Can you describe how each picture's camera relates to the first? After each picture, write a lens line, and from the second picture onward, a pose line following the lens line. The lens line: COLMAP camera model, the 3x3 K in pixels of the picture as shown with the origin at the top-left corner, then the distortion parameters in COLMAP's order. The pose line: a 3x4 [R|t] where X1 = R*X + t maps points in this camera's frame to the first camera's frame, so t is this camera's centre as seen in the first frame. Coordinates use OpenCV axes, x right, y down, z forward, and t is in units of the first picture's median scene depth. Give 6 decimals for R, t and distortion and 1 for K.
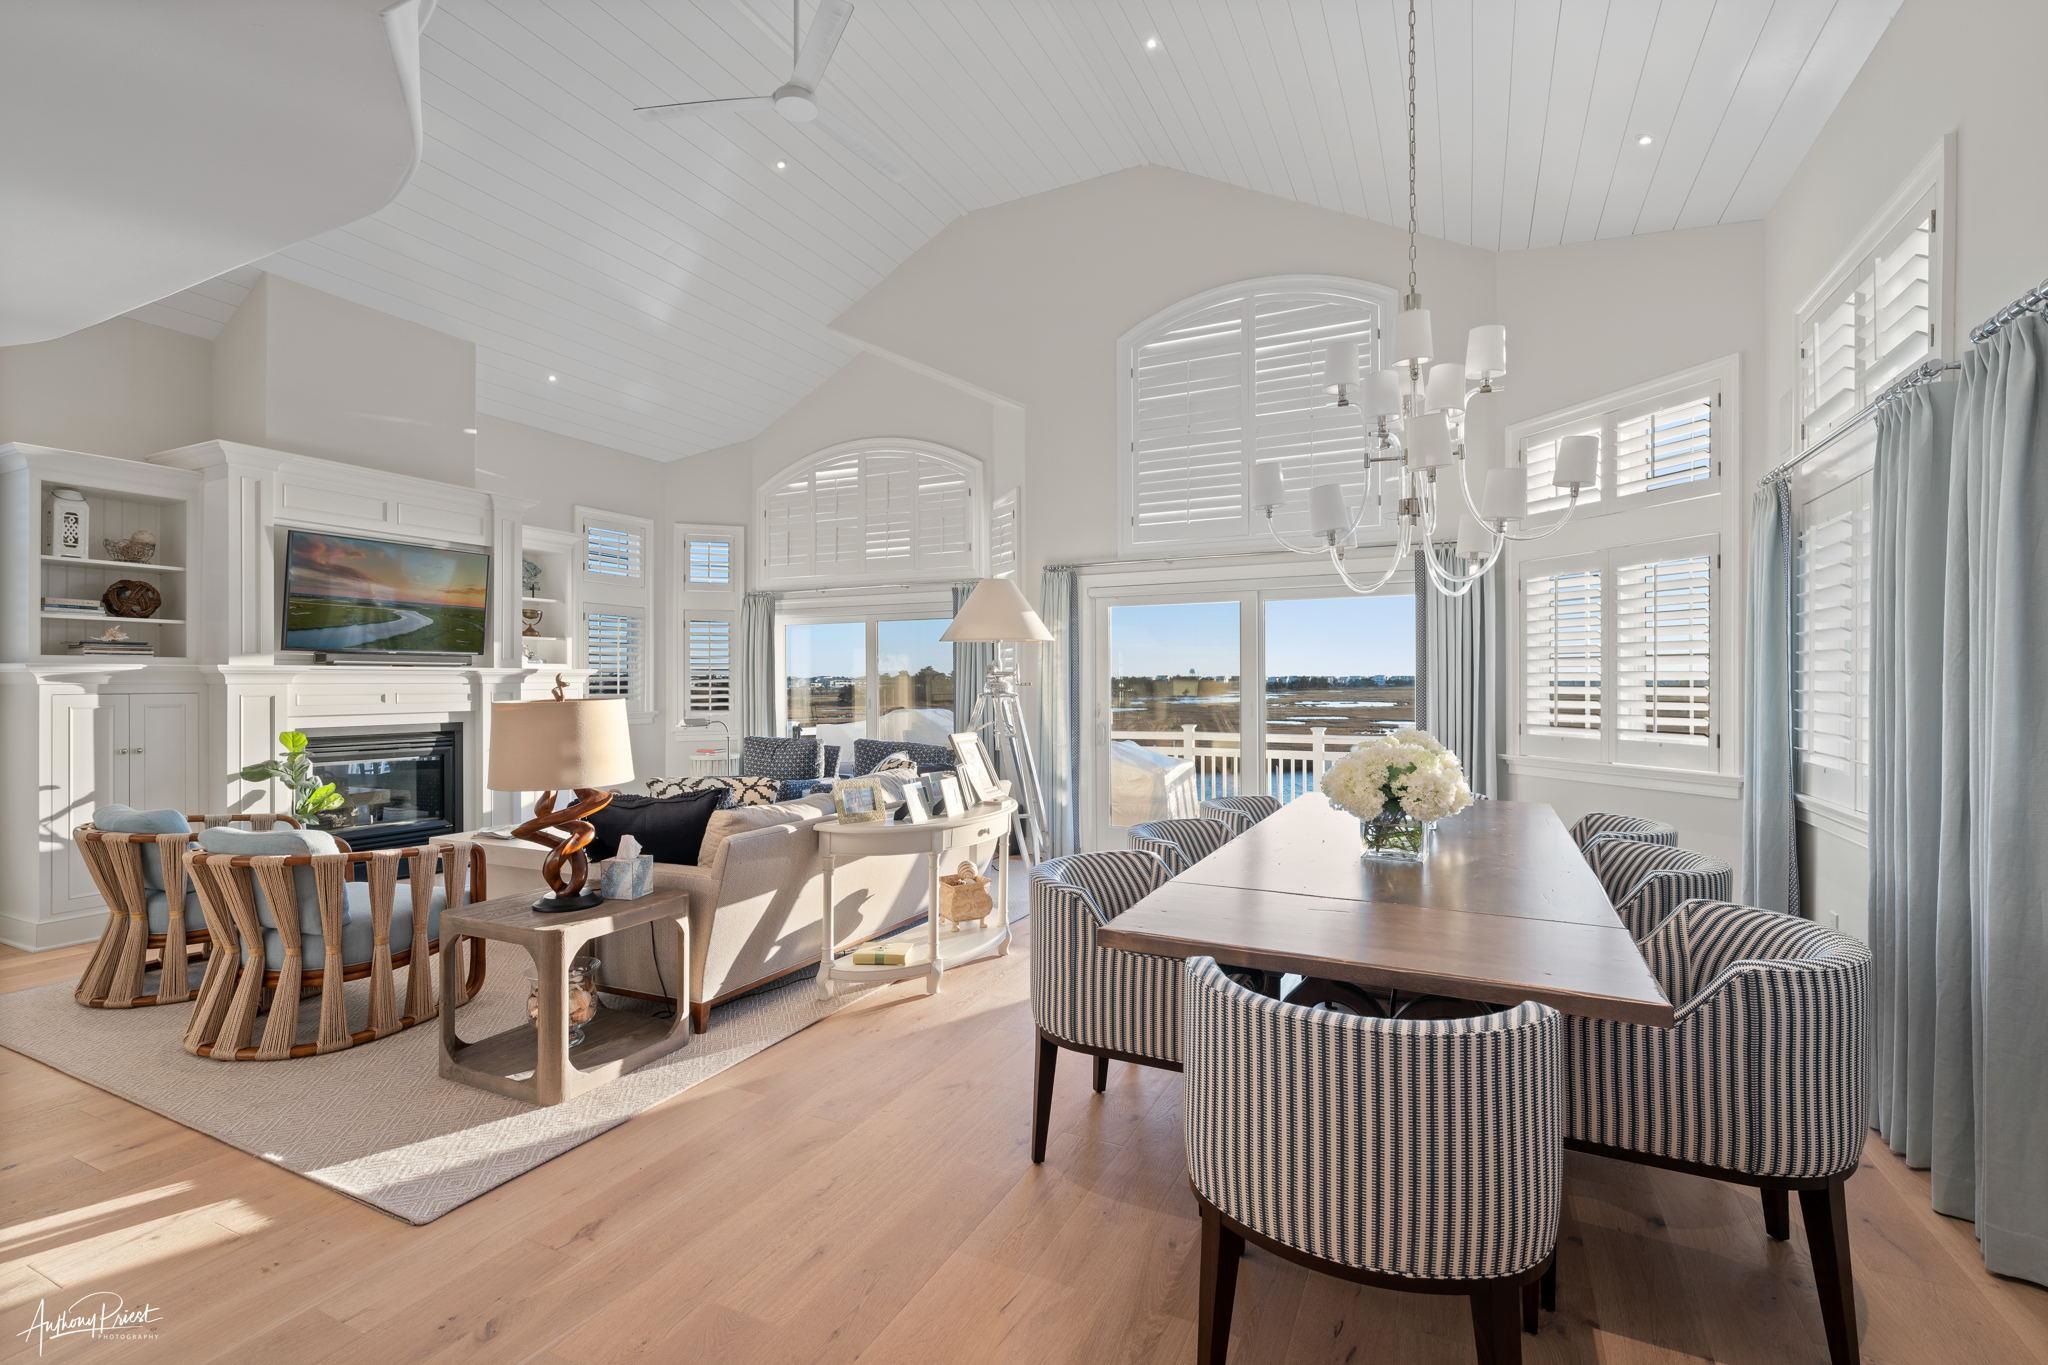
lens RADIAL K [[918.8, 0, 1025.6], [0, 918.8, 672.7], [0, 0, 1]] dist [0.012894, 0.000183]
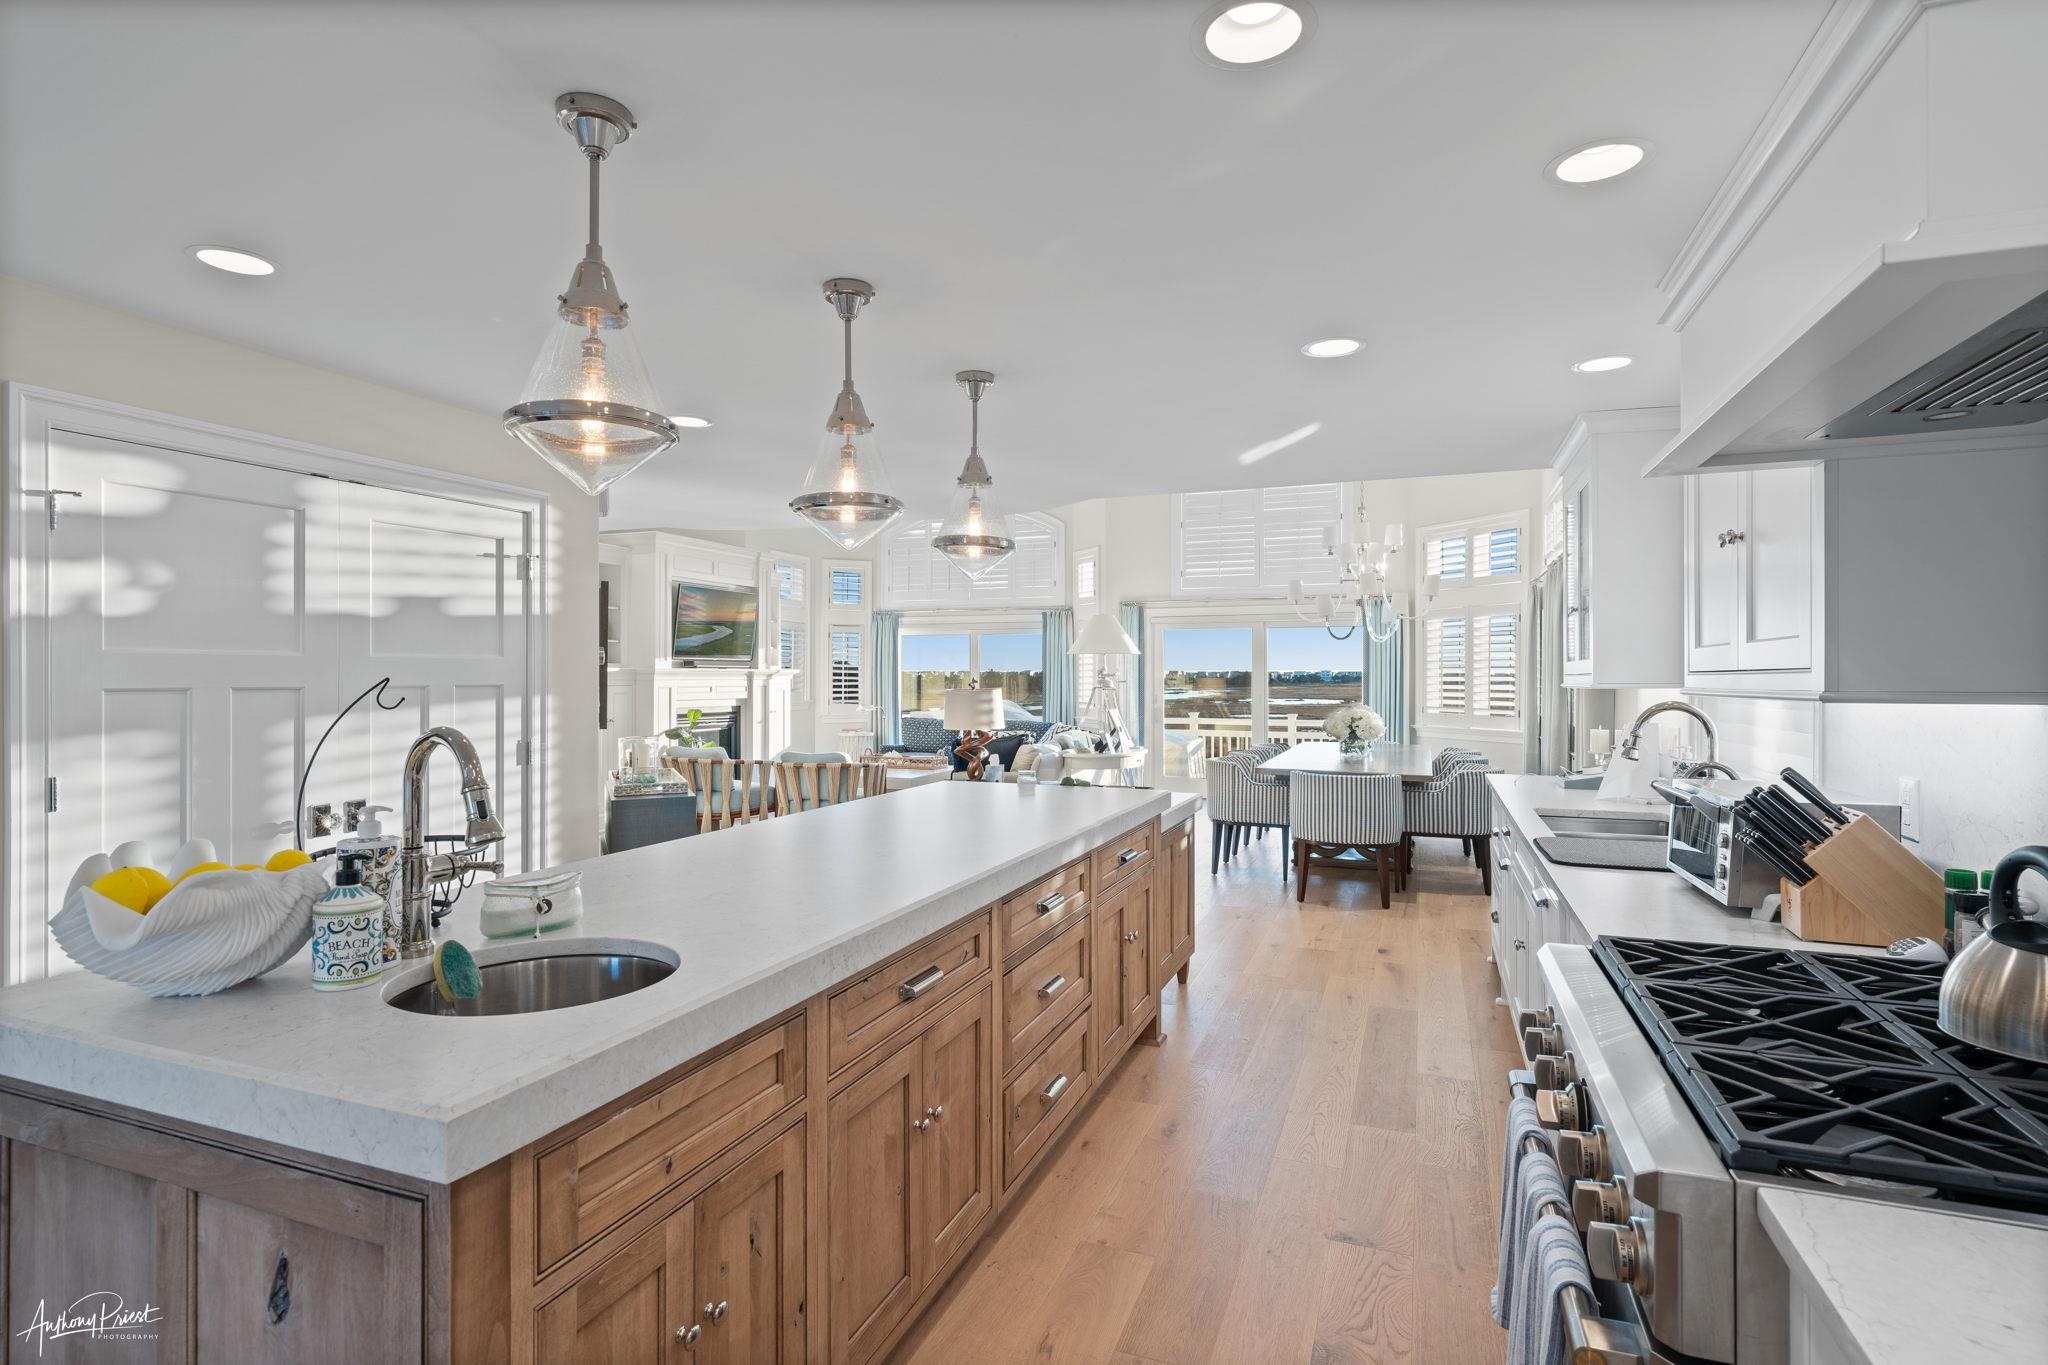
lens RADIAL K [[996.2, 0, 1022.6], [0, 996.2, 690.8], [0, 0, 1]] dist [-0.003581, -0.000183]
pose [[0.997413, 0.002887, 0.071819, -0.278037], [-0.004618, 0.999703, 0.023945, -0.011537], [-0.071729, -0.024215, 0.997130, -0.654521]]
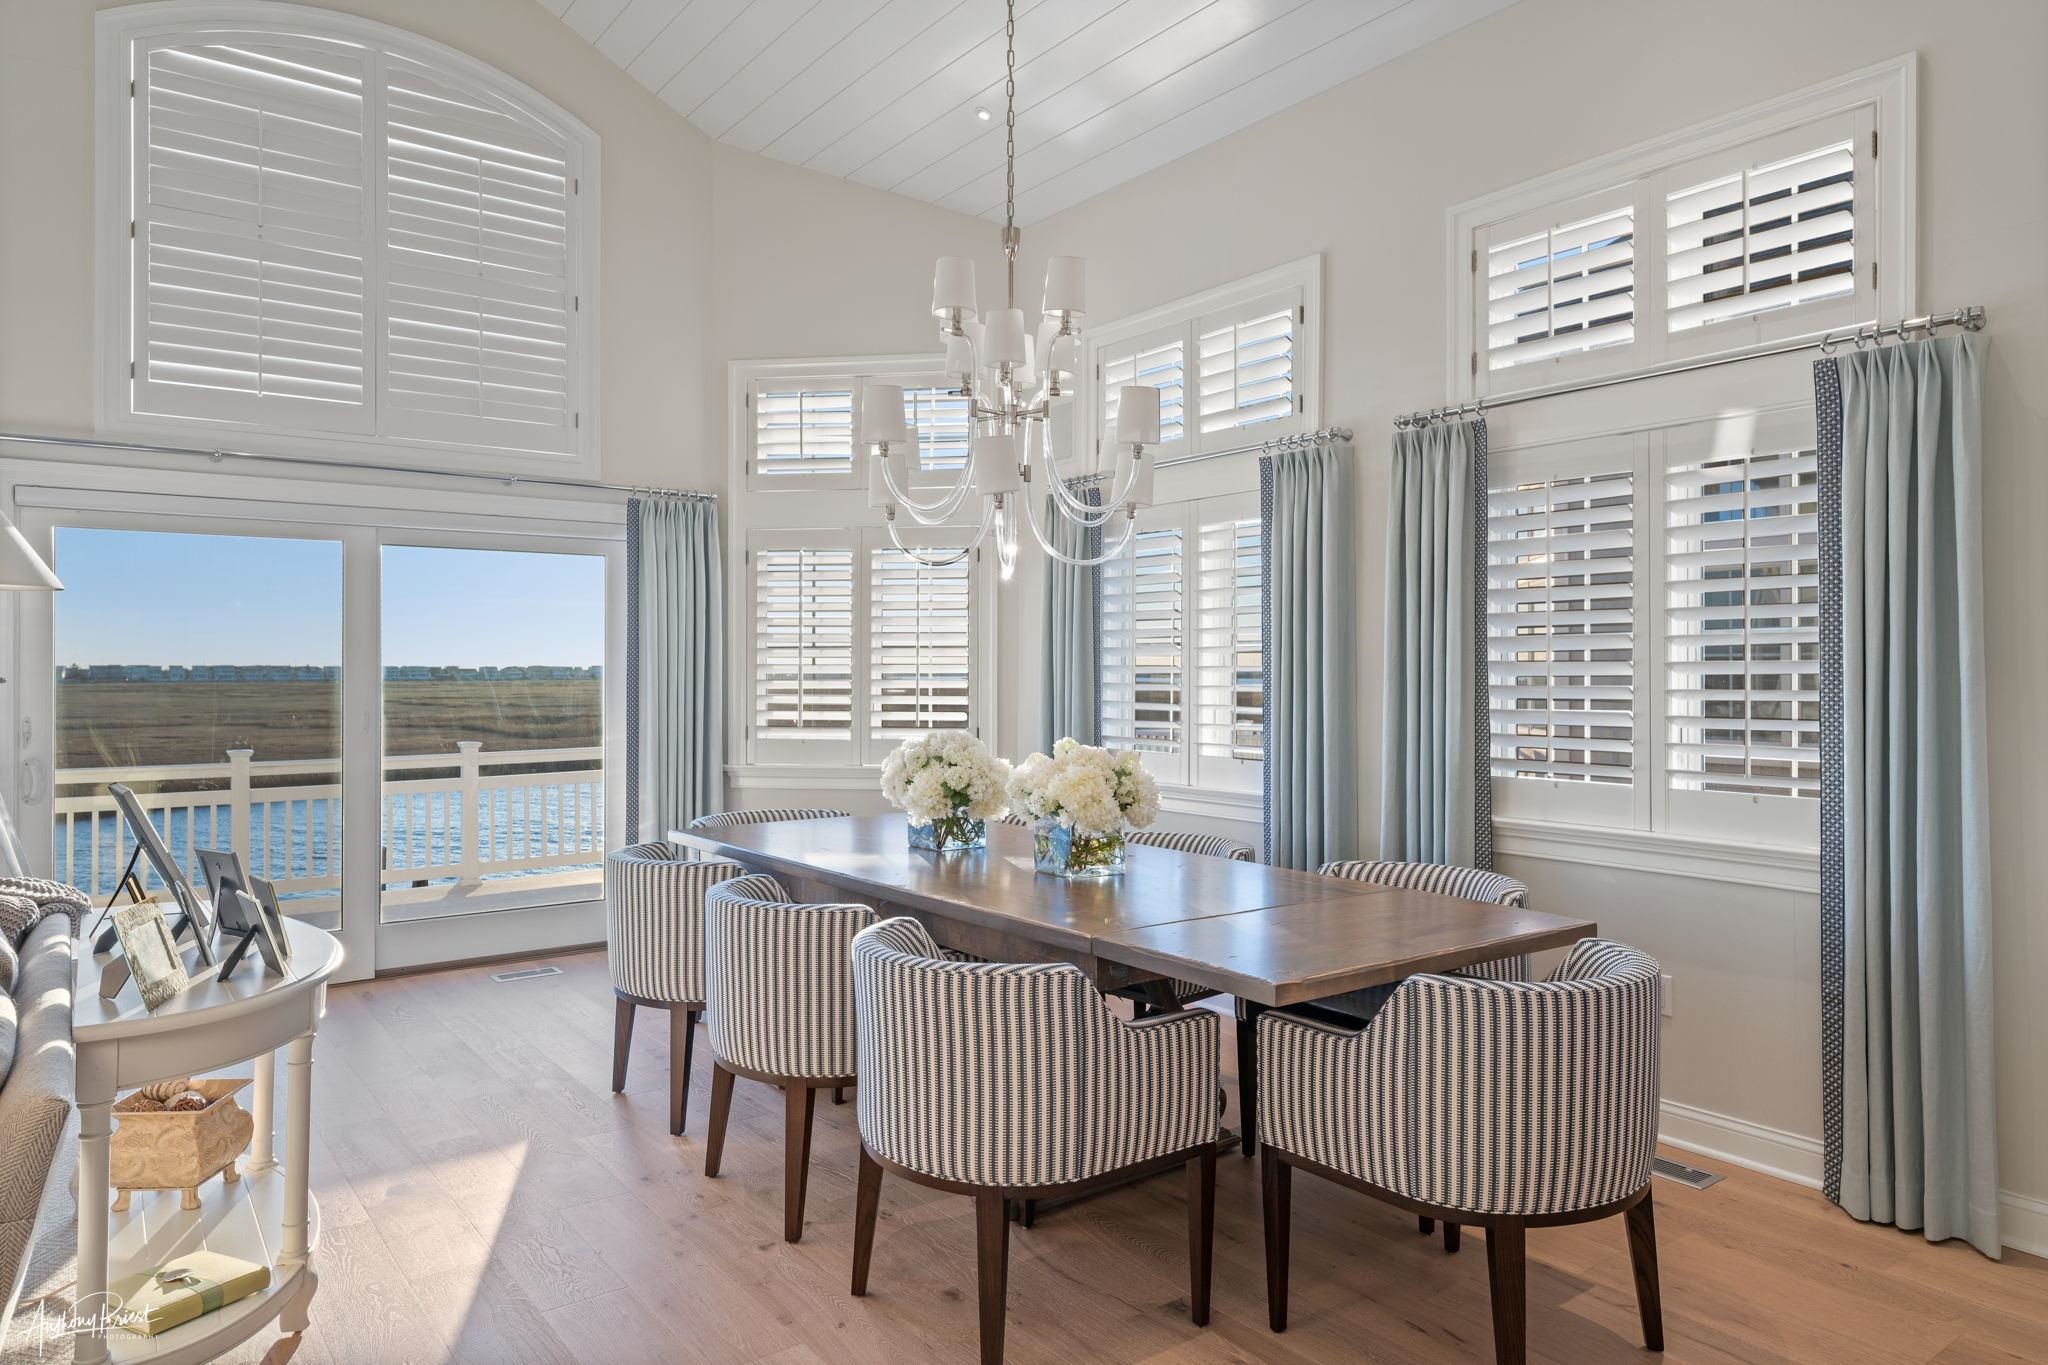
lens RADIAL K [[1282.7, 0, 1022.1], [0, 1282.7, 673.9], [0, 0, 1]] dist [0.006231, -0.000392]
pose [[0.457066, -0.001791, 0.889431, -0.323916], [-0.006184, 0.999967, 0.005192, 0.001169], [-0.889411, -0.007873, 0.457040, 0.222602]]
